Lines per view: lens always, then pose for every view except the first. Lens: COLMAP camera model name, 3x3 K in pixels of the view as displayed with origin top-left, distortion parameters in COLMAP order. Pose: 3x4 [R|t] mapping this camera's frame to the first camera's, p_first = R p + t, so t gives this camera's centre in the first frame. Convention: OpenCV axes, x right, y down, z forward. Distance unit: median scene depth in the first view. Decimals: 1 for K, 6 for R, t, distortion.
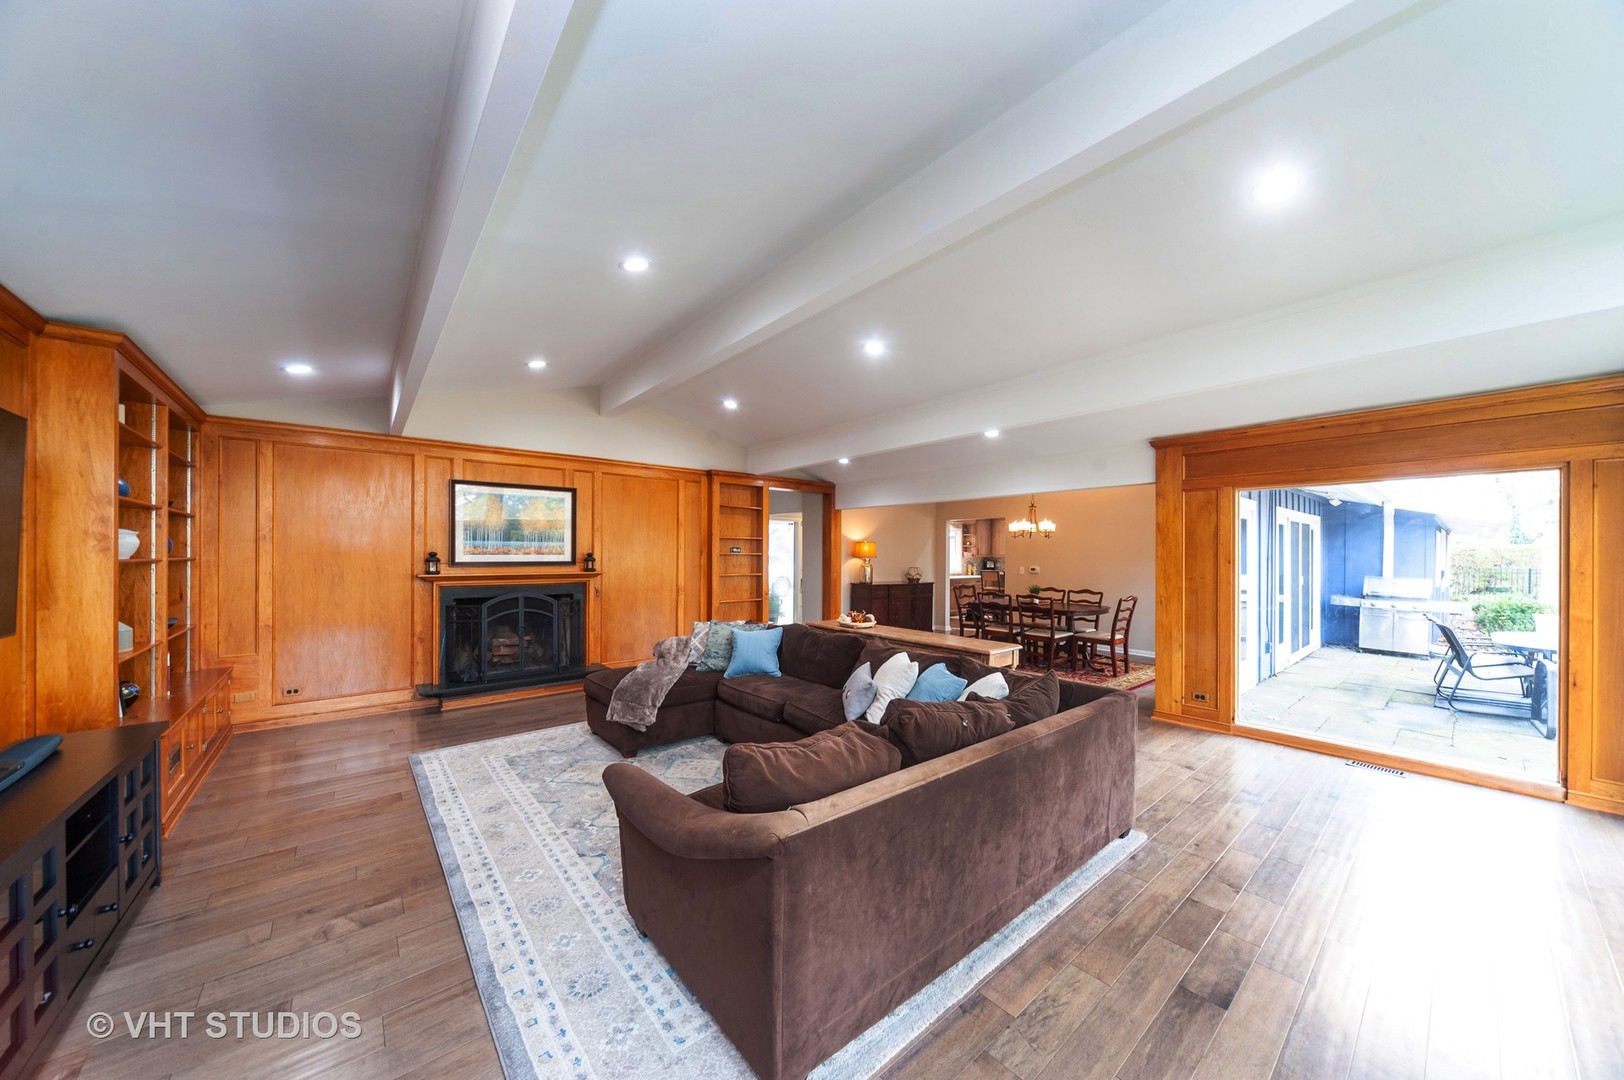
lens RADIAL K [[553.8, 0, 817.2], [0, 553.8, 546.2], [0, 0, 1]] dist [0.000620, 0.000087]
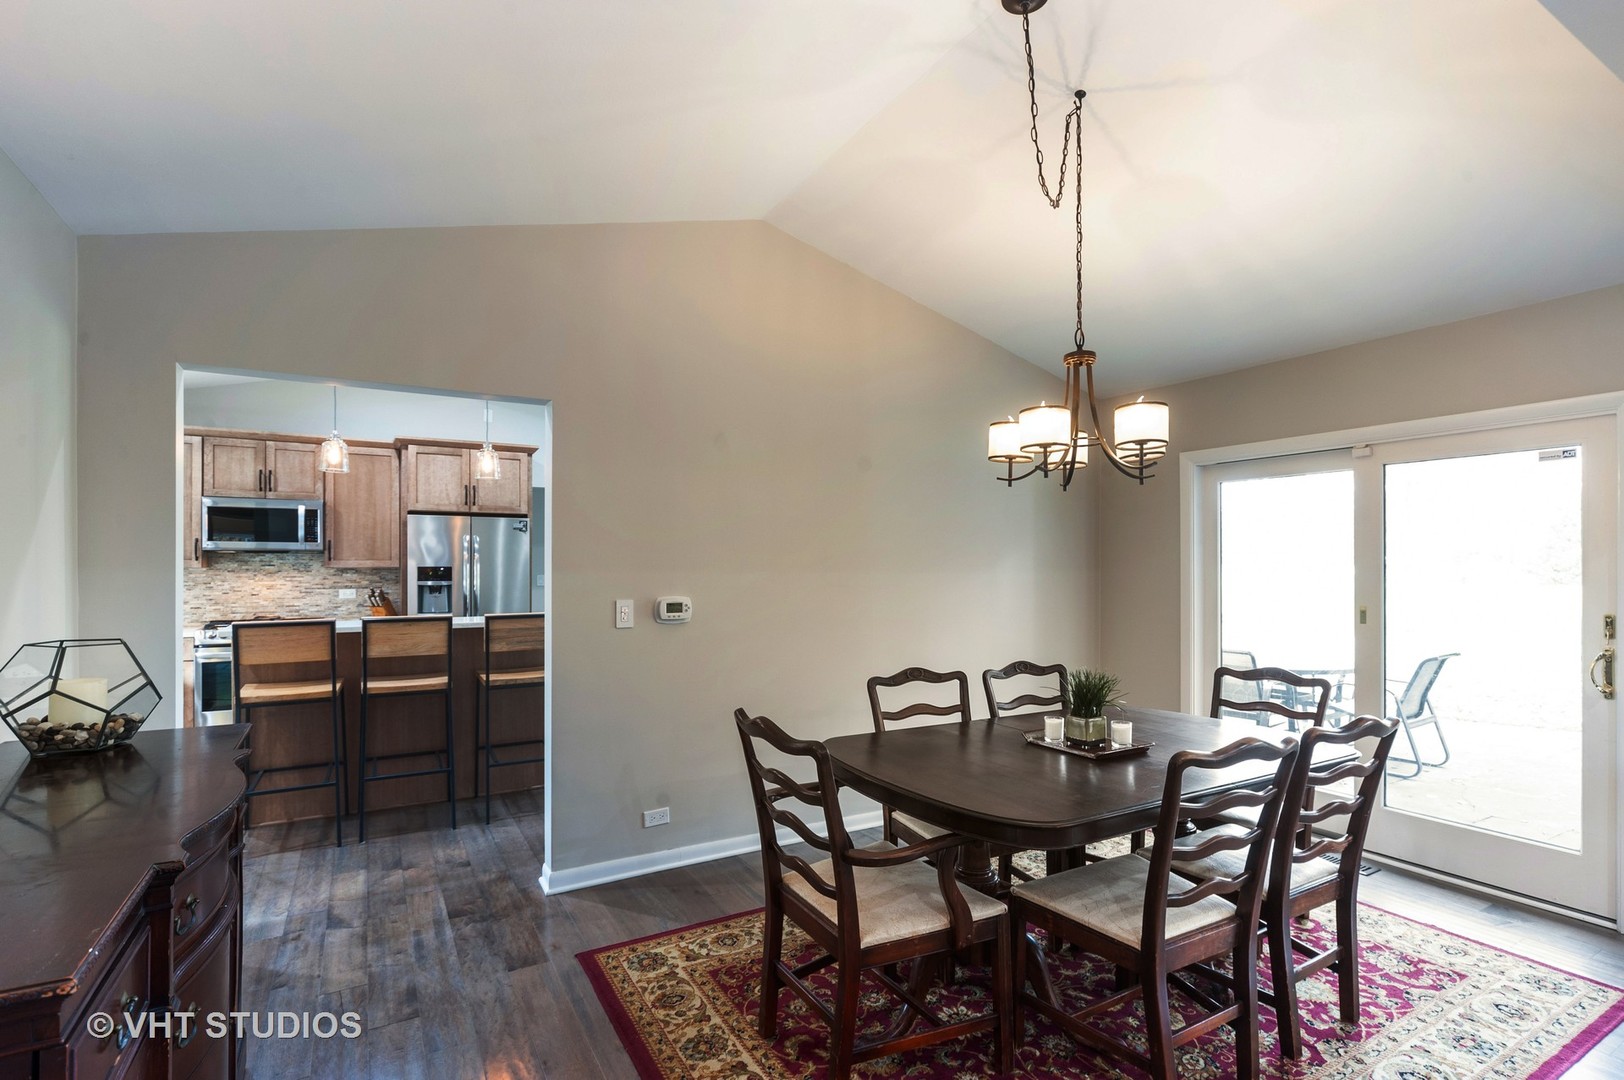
lens RADIAL K [[780.3, 0, 817.2], [0, 780.3, 567.7], [0, 0, 1]] dist [-0.001263, 0.000158]
pose [[0.176140, -0.002688, 0.984362, 0.035966], [-0.013593, 0.999894, 0.005163, 0.033199], [-0.984271, -0.014290, 0.176085, 1.507462]]
